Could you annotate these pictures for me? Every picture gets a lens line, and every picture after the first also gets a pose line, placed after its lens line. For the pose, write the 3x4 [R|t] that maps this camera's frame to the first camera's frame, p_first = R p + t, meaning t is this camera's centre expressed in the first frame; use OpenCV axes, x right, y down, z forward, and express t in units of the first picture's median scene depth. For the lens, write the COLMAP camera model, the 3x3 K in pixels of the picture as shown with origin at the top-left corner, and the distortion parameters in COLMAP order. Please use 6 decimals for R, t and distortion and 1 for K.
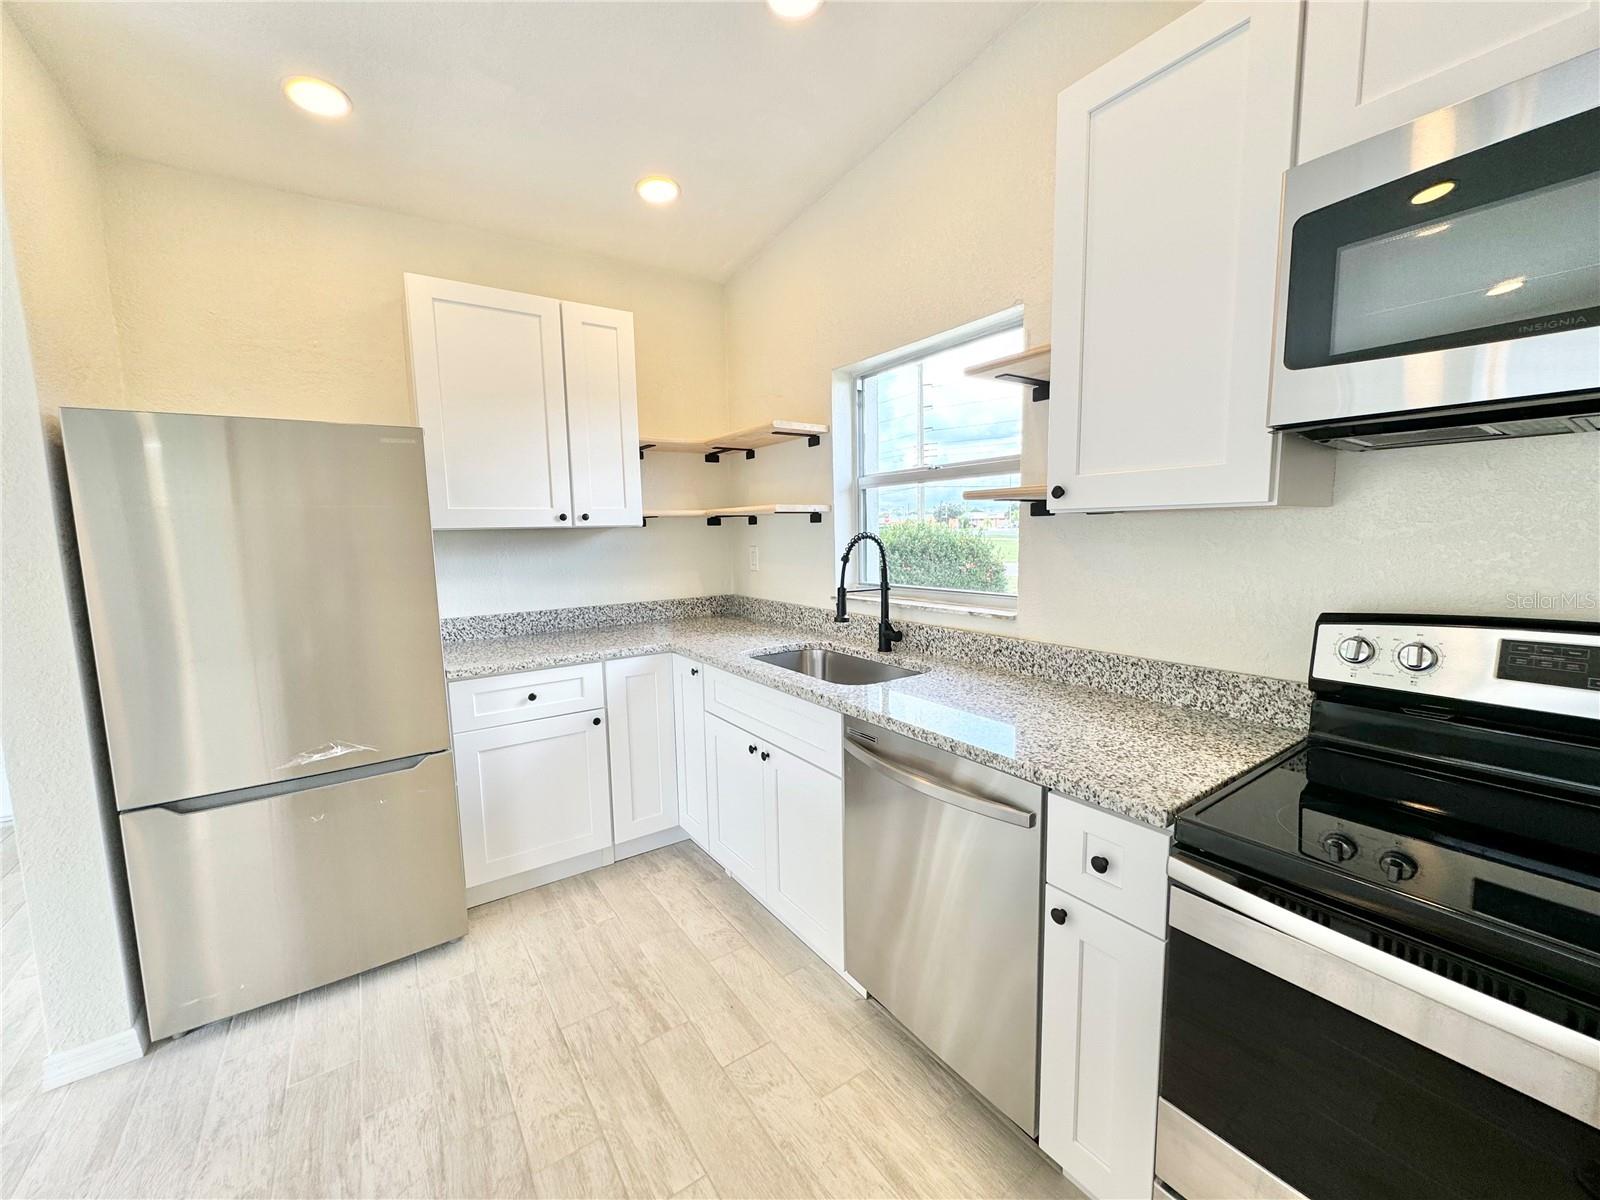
lens RADIAL K [[637.5, 0, 800.0], [0, 637.5, 600.0], [0, 0, 1]] dist [-0.002299, 0.000588]
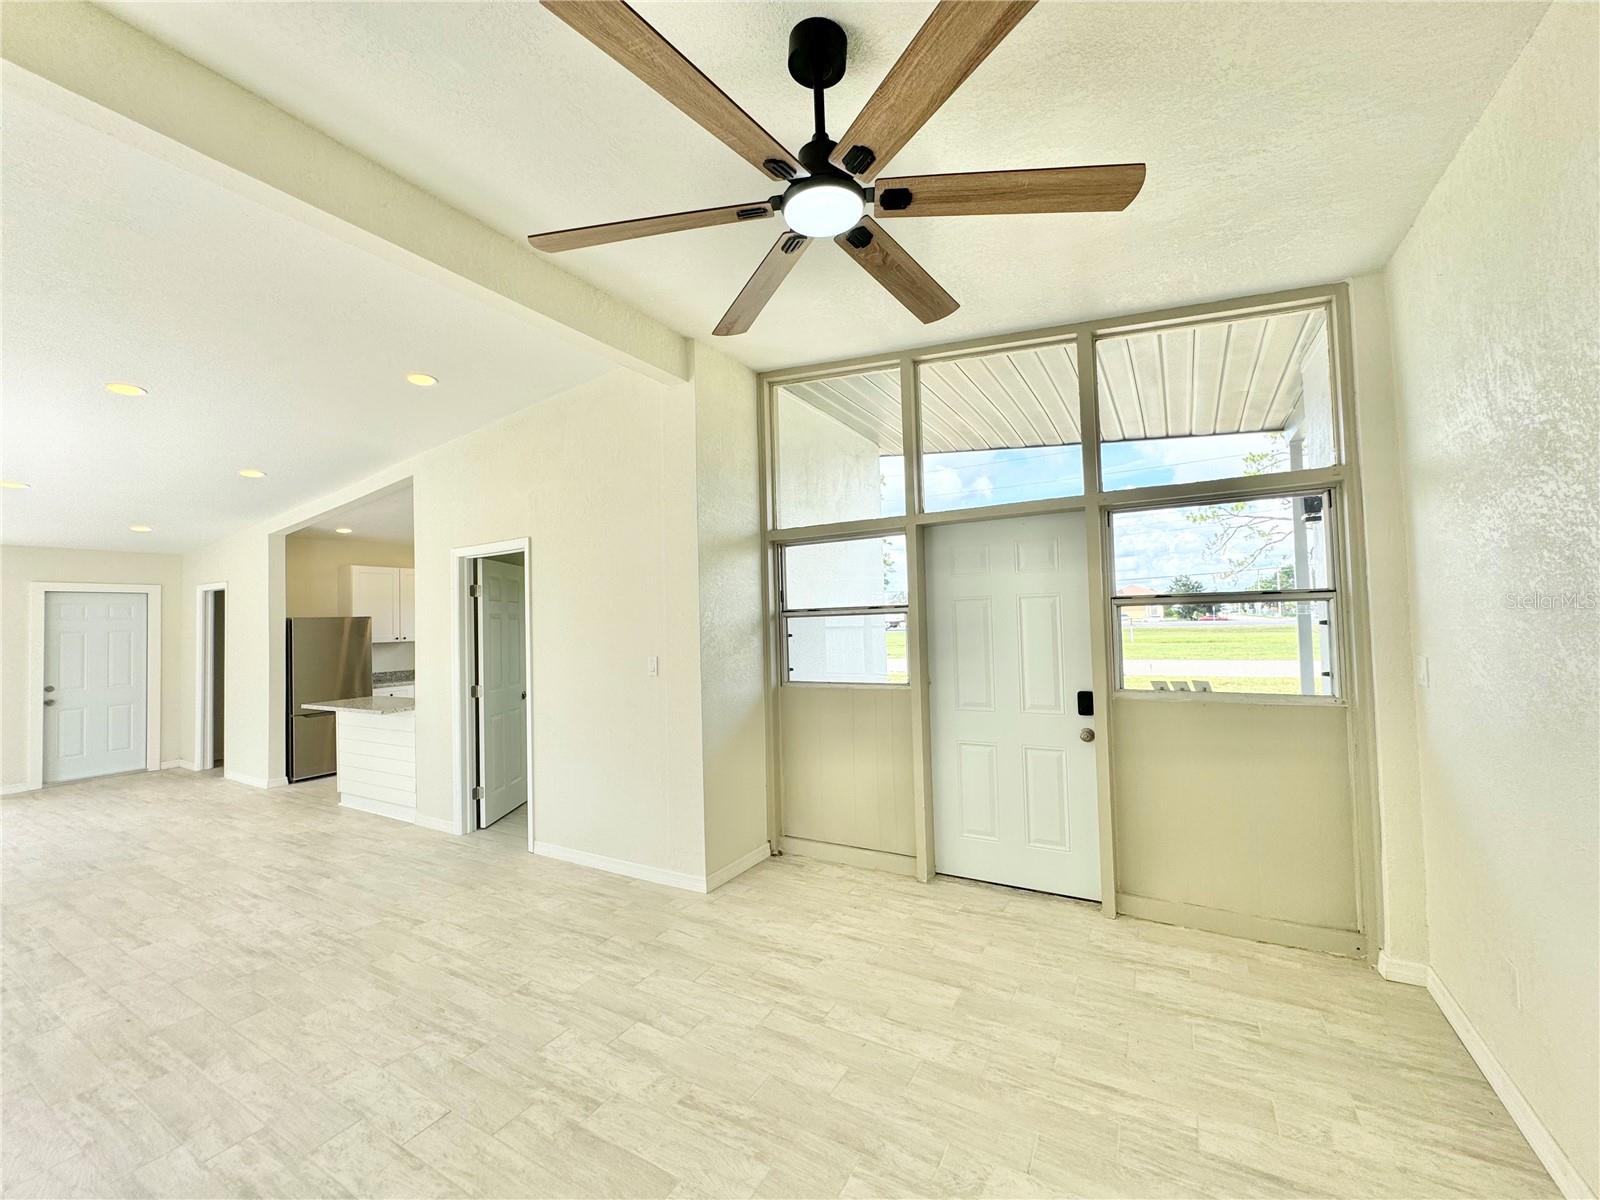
lens RADIAL K [[637.5, 0, 800.0], [0, 637.5, 600.0], [0, 0, 1]] dist [-0.002299, 0.000588]
pose [[0.904758, 0.010827, 0.425789, 0.083263], [0.056089, 0.987943, -0.144303, 0.312493], [-0.422218, 0.154441, 0.893241, -3.429858]]
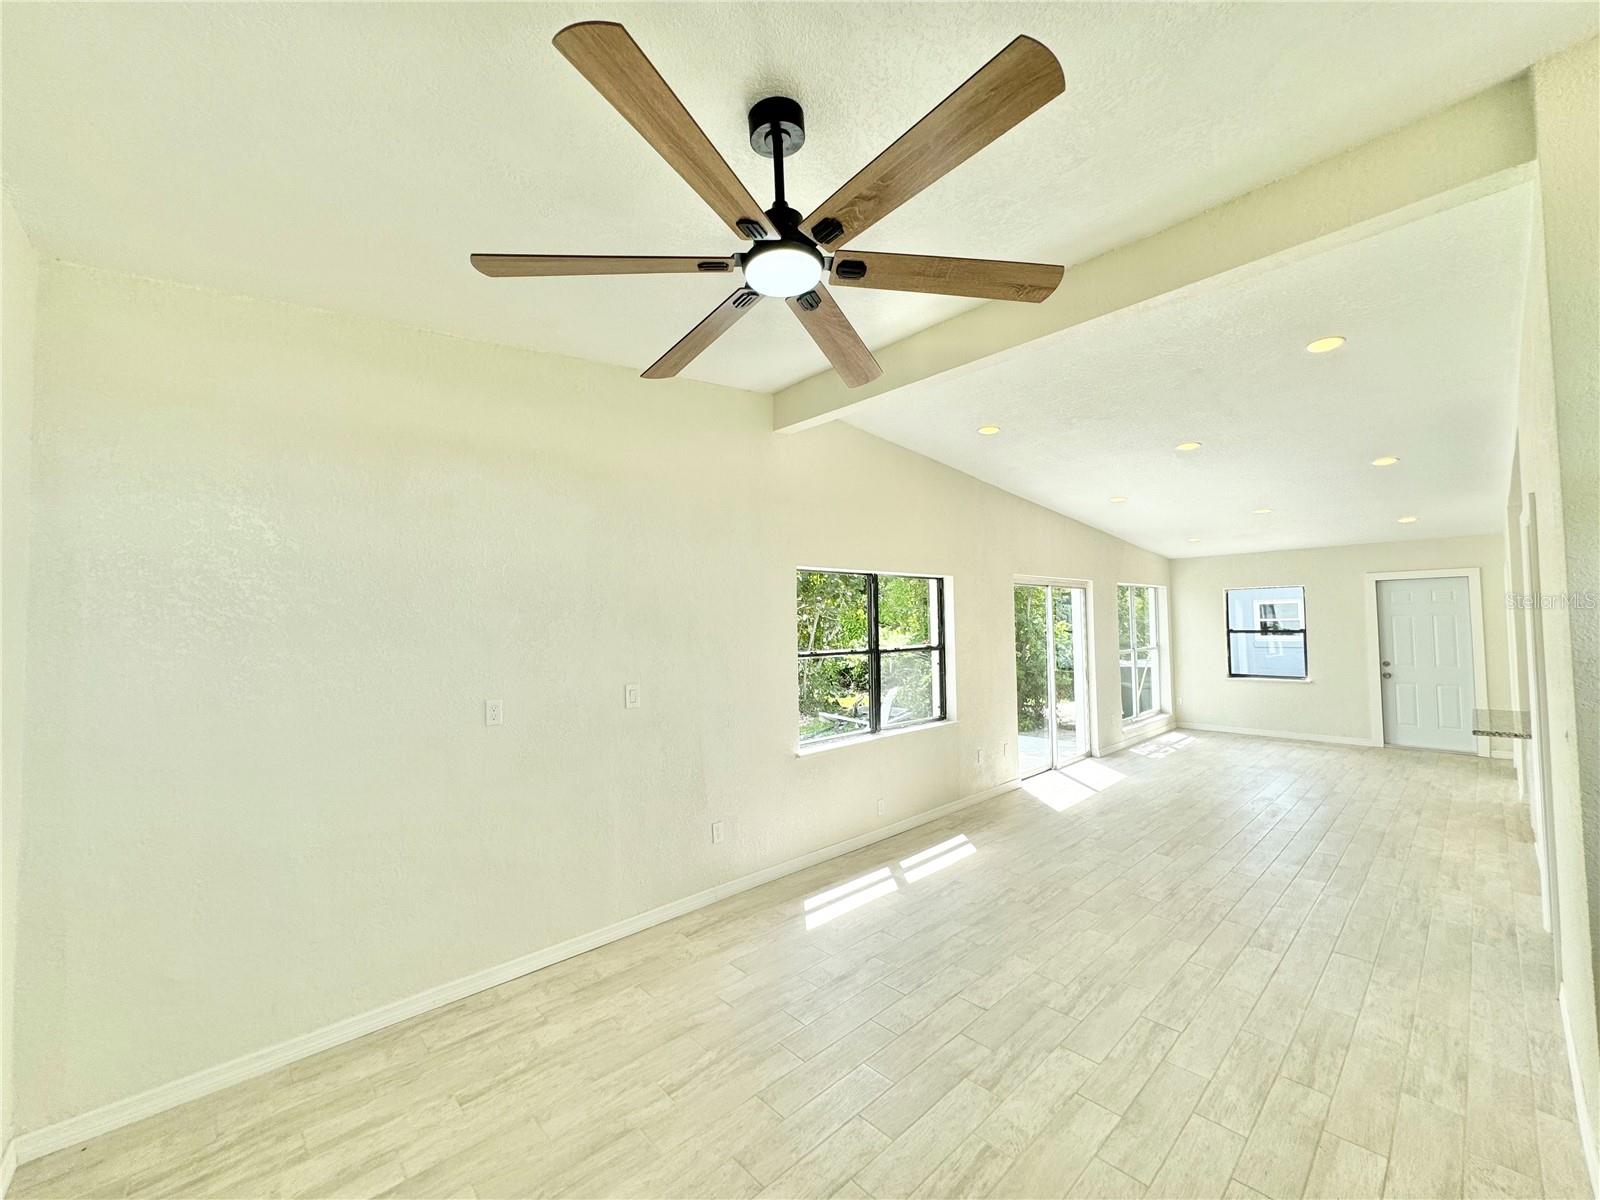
lens RADIAL K [[637.5, 0, 800.0], [0, 637.5, 600.0], [0, 0, 1]] dist [-0.002299, 0.000588]
pose [[0.143621, -0.019764, -0.989435, 1.354442], [-0.096273, 0.994779, -0.033845, 0.153679], [0.984939, 0.100117, 0.140968, -2.810950]]
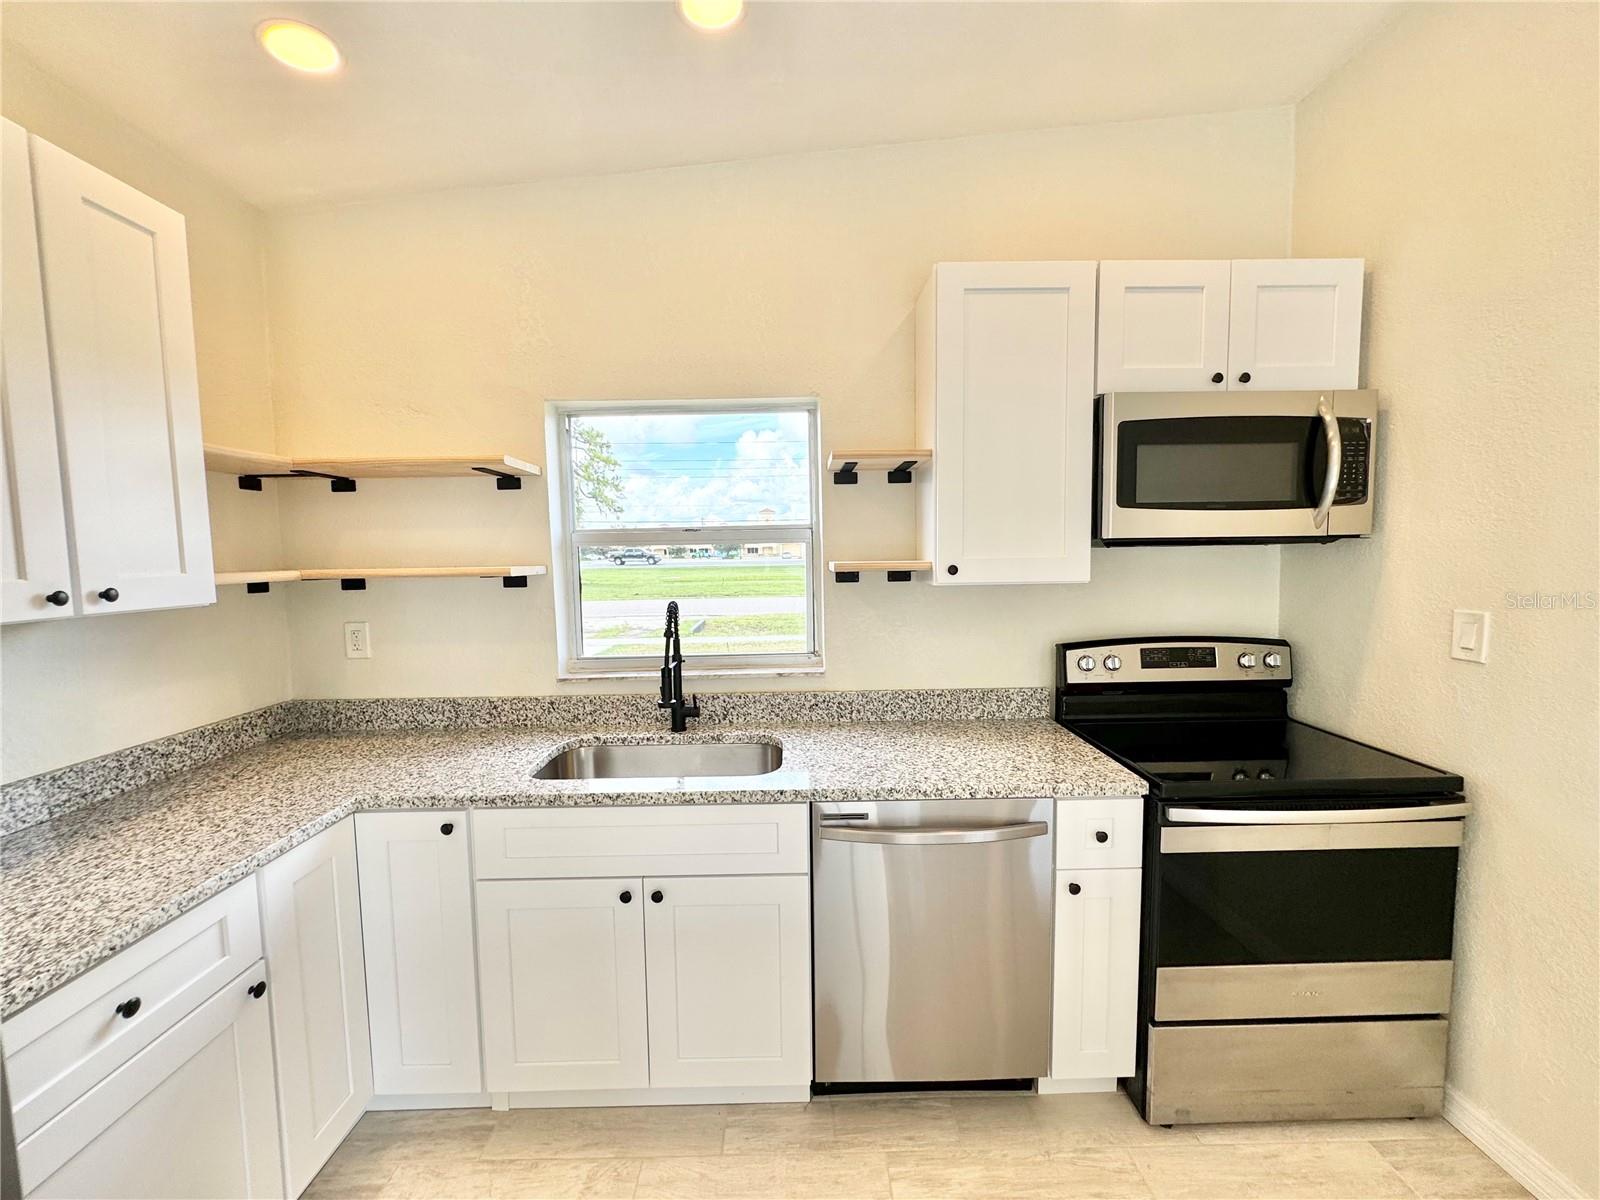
lens RADIAL K [[637.5, 0, 800.0], [0, 637.5, 600.0], [0, 0, 1]] dist [-0.002299, 0.000588]
pose [[0.560008, -0.052647, 0.826812, -0.623344], [0.097219, 0.995260, -0.002475, -0.104097], [-0.822763, 0.081768, 0.562472, 0.414540]]
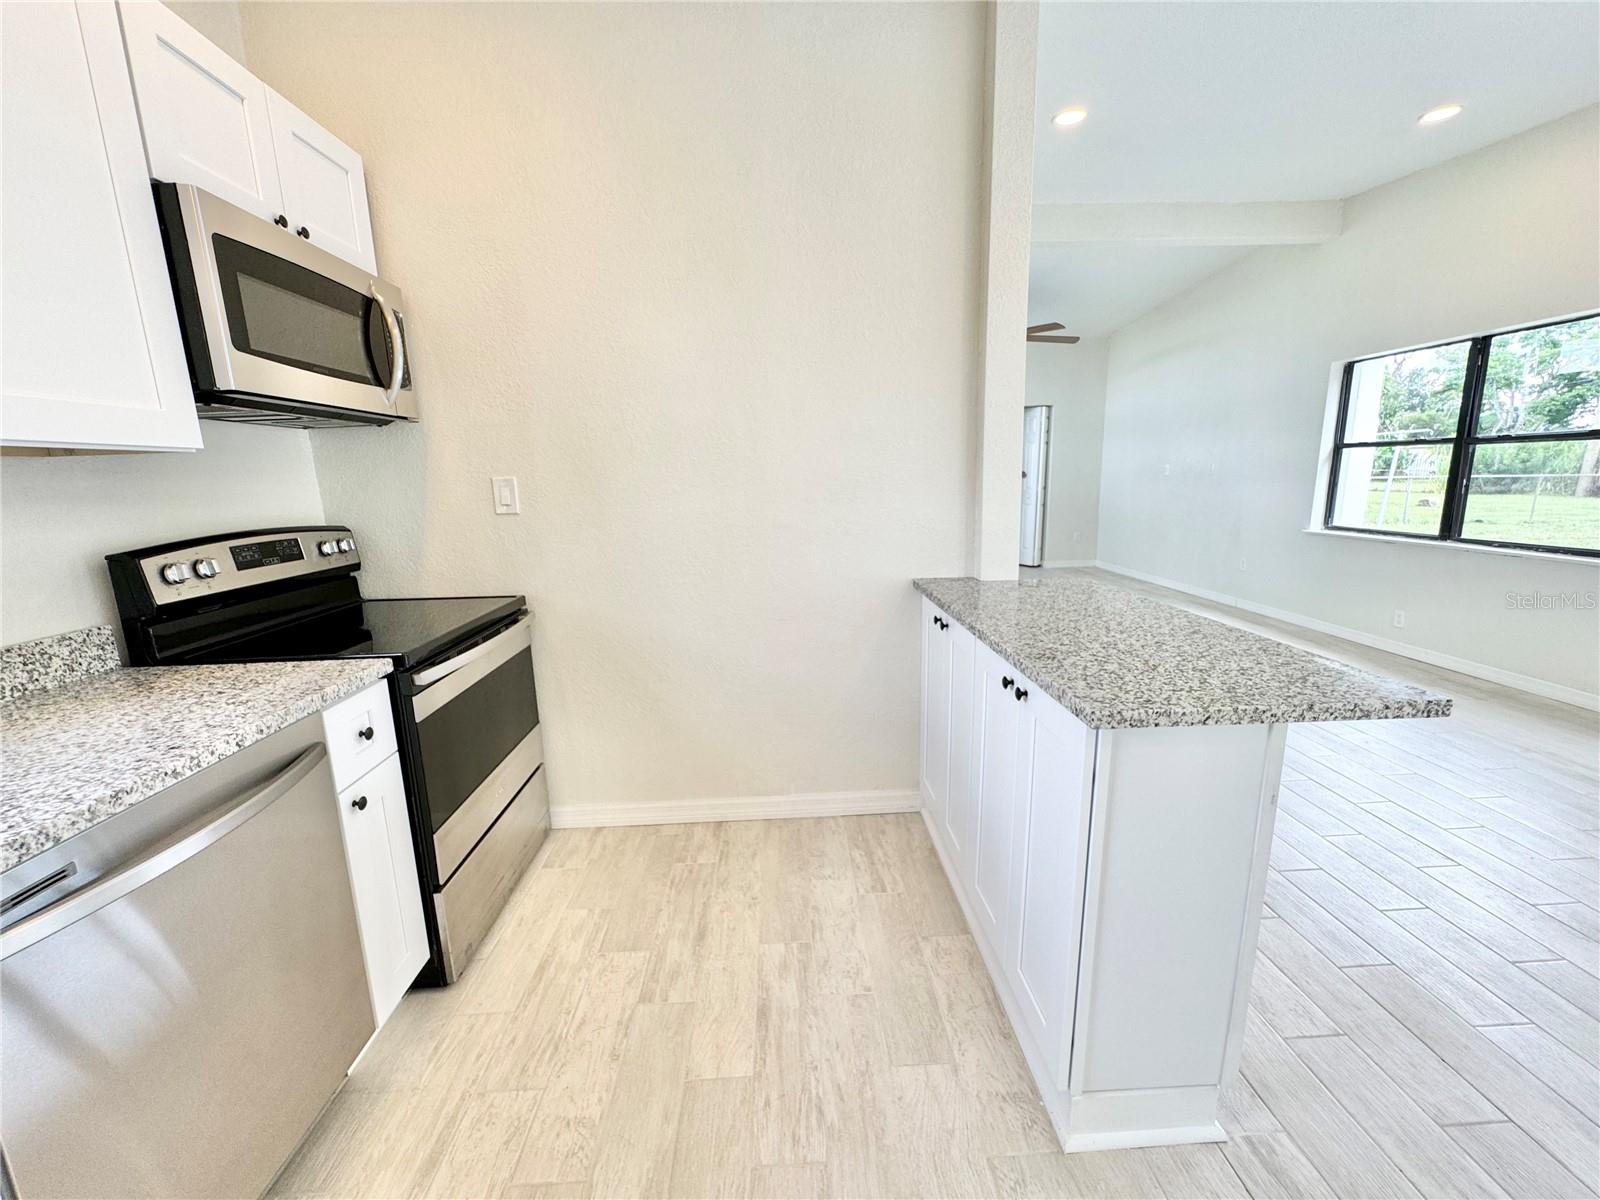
lens RADIAL K [[640.9, 0, 801.5], [0, 640.9, 598.8], [0, 0, 1]] dist [-0.001838, -0.000443]
pose [[-0.842499, -0.061442, 0.535183, -0.534479], [0.103453, 0.956528, 0.272673, -0.056951], [-0.528671, 0.285094, -0.799518, 0.867329]]
